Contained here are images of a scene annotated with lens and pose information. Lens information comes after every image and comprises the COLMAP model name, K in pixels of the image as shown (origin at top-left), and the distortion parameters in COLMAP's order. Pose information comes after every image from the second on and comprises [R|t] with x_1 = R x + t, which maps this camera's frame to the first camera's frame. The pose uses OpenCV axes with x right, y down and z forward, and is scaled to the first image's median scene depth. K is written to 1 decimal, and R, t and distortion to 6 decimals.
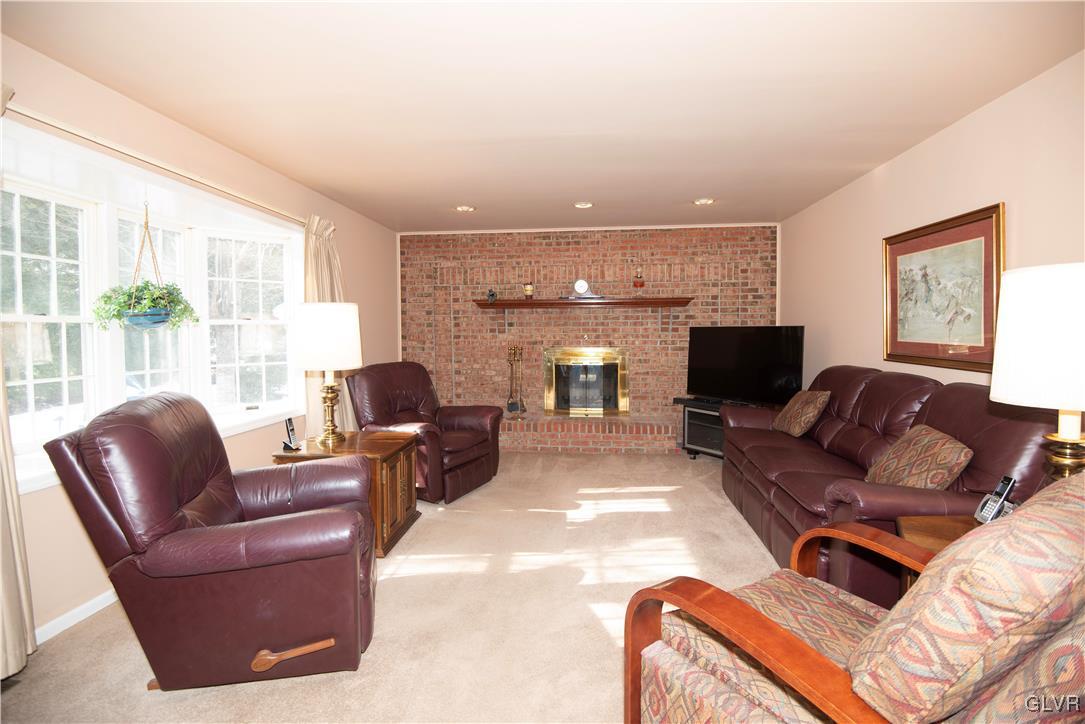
lens RADIAL K [[498.7, 0, 543.0], [0, 498.7, 353.6], [0, 0, 1]] dist [-0.009861, -0.013786]
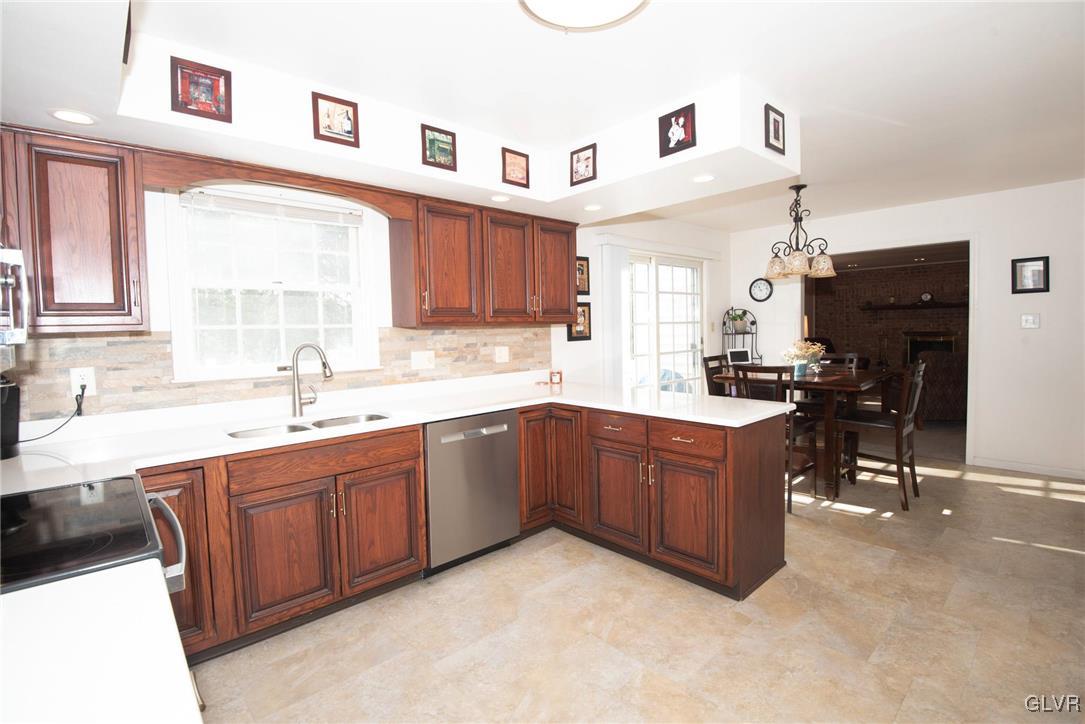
lens RADIAL K [[498.7, 0, 543.0], [0, 498.7, 353.6], [0, 0, 1]] dist [-0.009861, -0.013786]
pose [[0.743223, 0.020584, -0.668727, 0.228549], [0.001477, 0.999474, 0.032406, 0.007927], [0.669043, -0.025072, 0.742801, -1.168658]]
